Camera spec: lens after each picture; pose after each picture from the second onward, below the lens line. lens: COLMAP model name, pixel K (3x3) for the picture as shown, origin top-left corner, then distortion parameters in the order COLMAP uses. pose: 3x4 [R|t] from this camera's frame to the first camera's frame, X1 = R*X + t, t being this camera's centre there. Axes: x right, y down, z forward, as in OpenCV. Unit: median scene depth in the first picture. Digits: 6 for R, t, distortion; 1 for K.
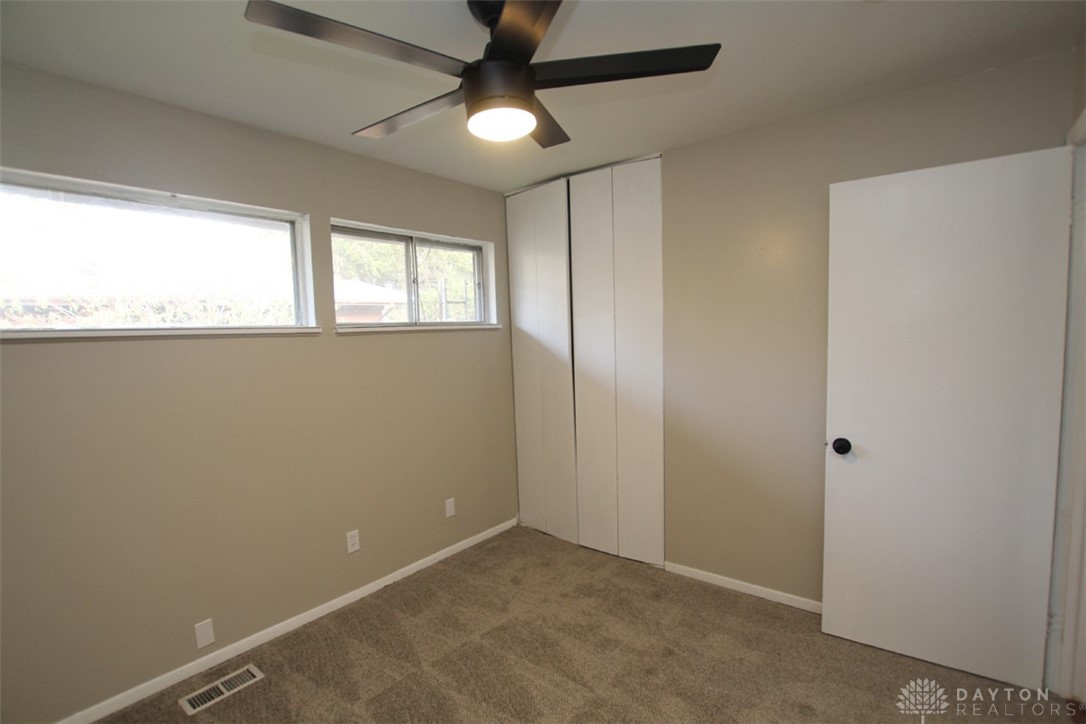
lens RADIAL K [[502.9, 0, 546.5], [0, 502.9, 370.6], [0, 0, 1]] dist [-0.036089, 0.005722]
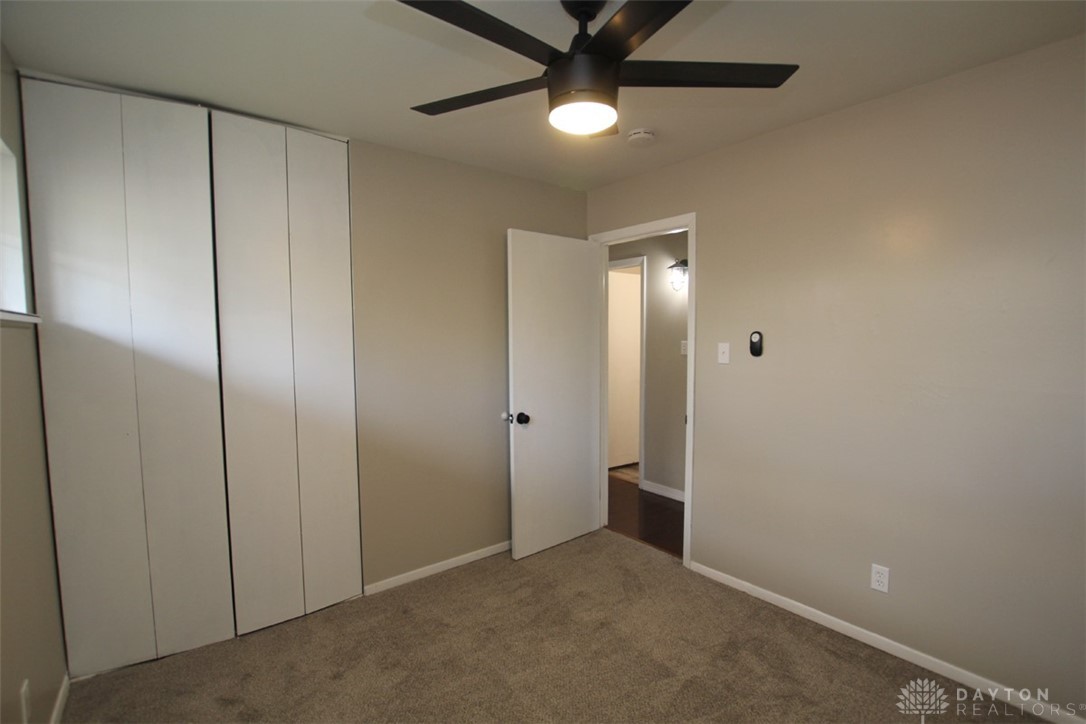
lens RADIAL K [[502.9, 0, 546.5], [0, 502.9, 370.6], [0, 0, 1]] dist [-0.036089, 0.005722]
pose [[0.222029, -0.044819, 0.974009, -0.572017], [0.079207, 0.996471, 0.027797, -0.010621], [-0.971817, 0.070977, 0.224796, 0.457468]]
